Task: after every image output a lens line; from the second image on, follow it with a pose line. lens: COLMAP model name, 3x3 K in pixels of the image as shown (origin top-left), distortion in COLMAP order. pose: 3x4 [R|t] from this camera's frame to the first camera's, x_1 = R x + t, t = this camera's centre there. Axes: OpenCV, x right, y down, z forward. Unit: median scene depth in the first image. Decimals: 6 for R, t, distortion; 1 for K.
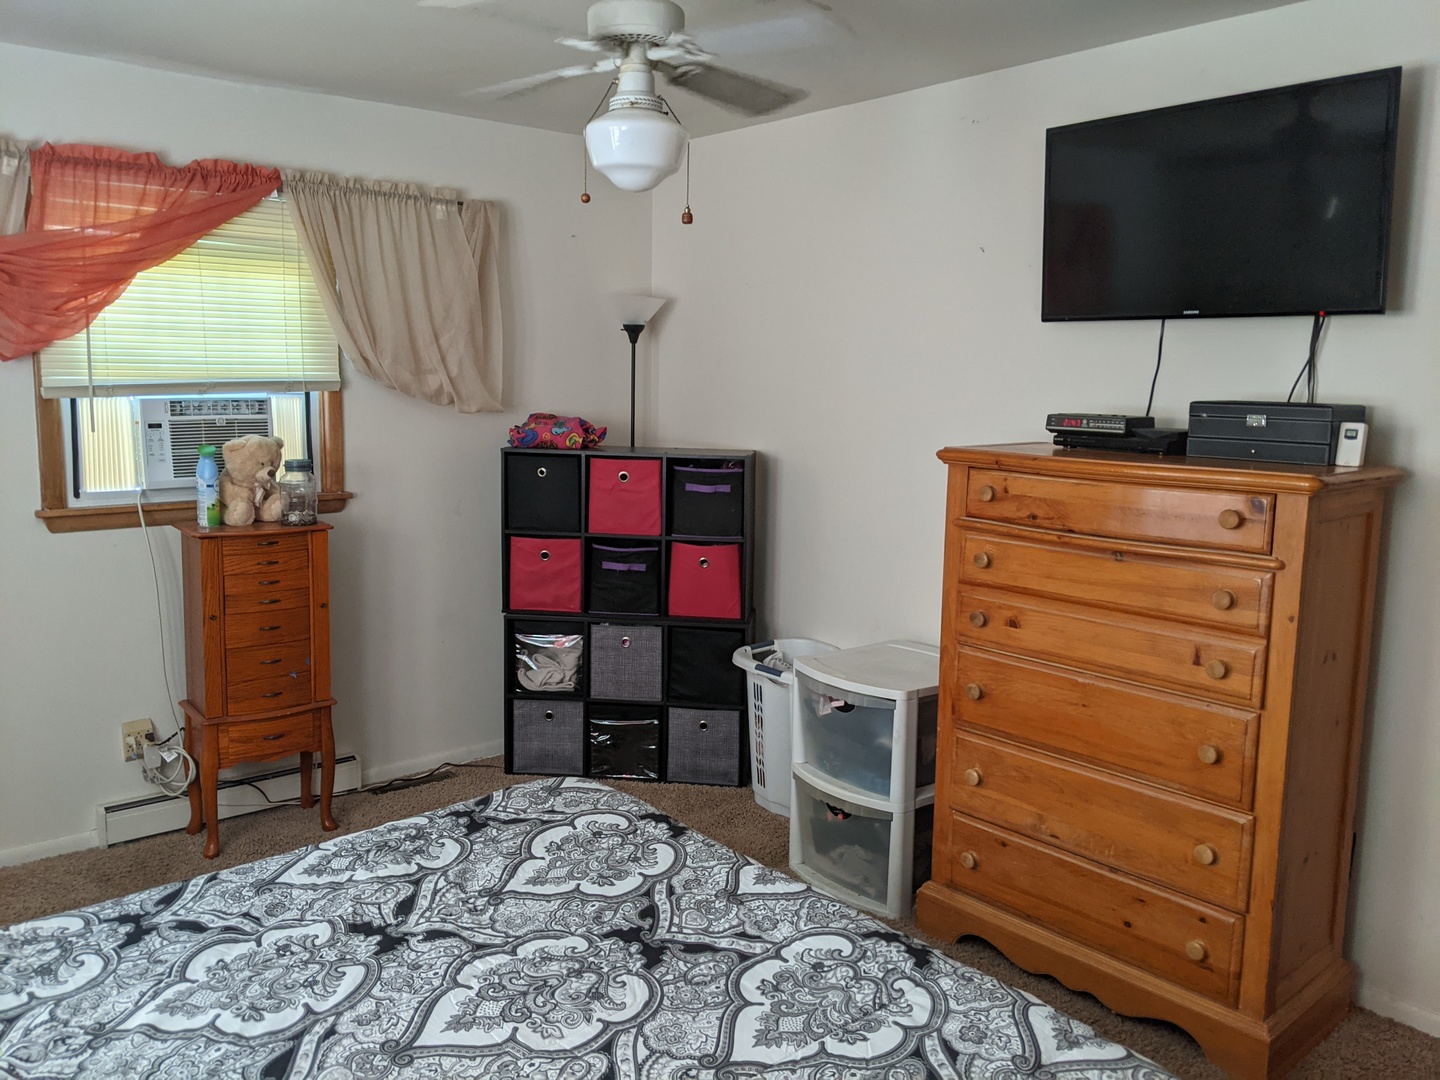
lens RADIAL K [[1131.6, 0, 725.0], [0, 1131.6, 518.3], [0, 0, 1]] dist [0.104881, -0.170121]
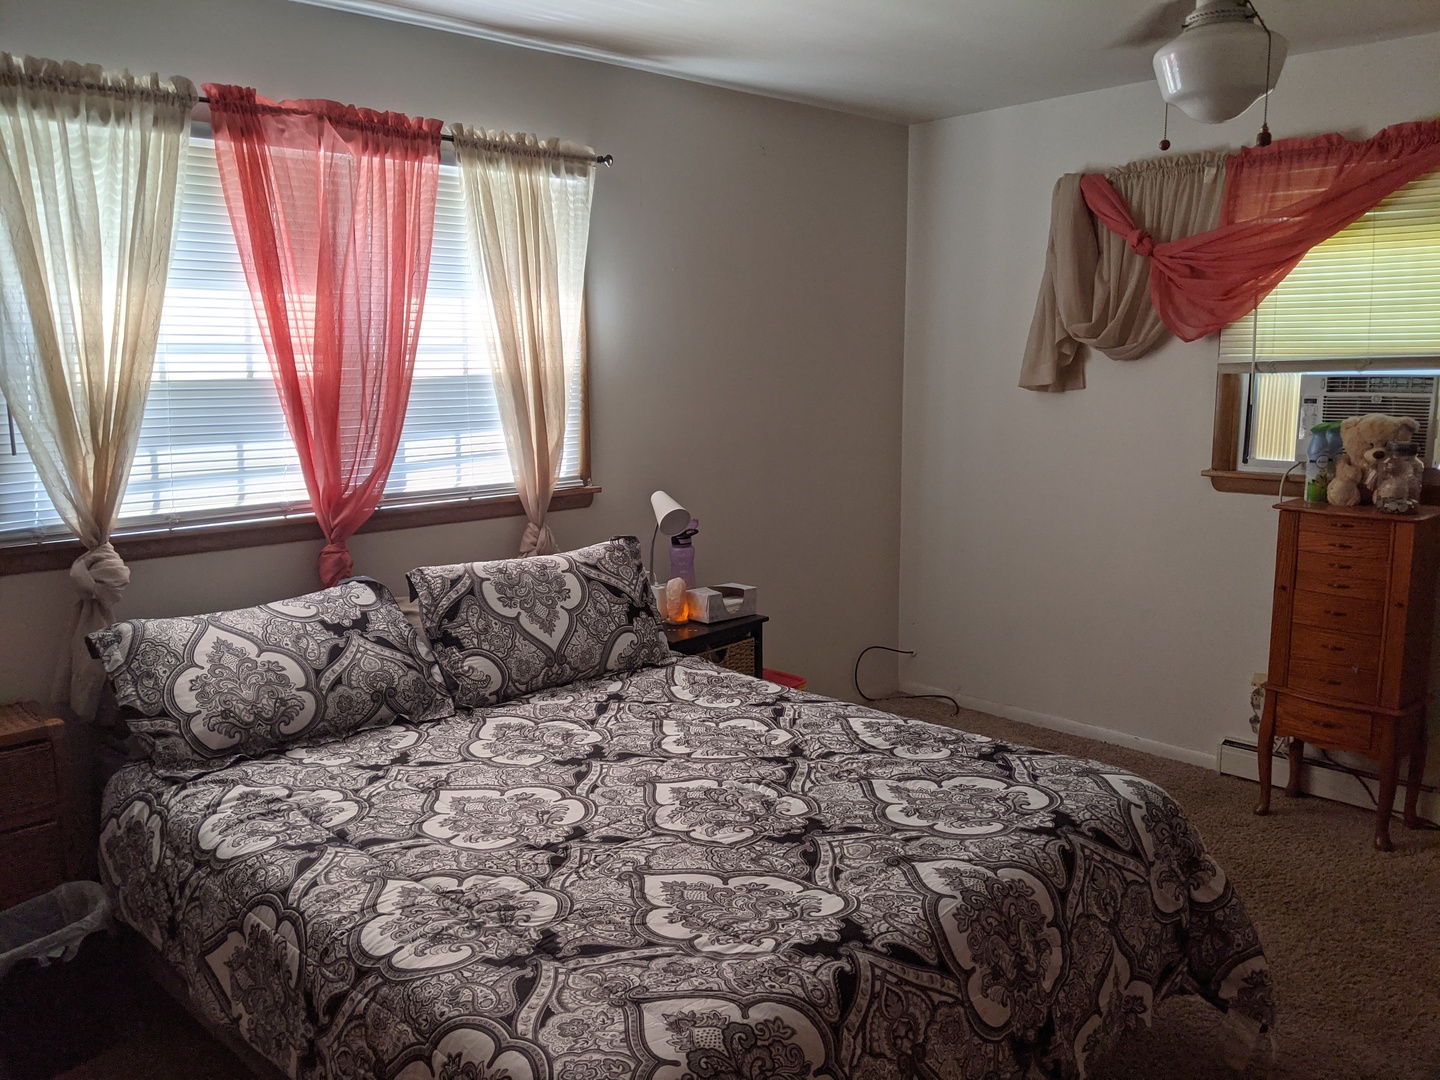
lens RADIAL K [[1166.2, 0, 717.4], [0, 1166.2, 531.1], [0, 0, 1]] dist [0.080926, -0.136281]
pose [[0.060563, 0.132442, -0.989339, 0.596200], [-0.117426, 0.985221, 0.124702, -0.038250], [0.991233, 0.108622, 0.075220, 0.445565]]
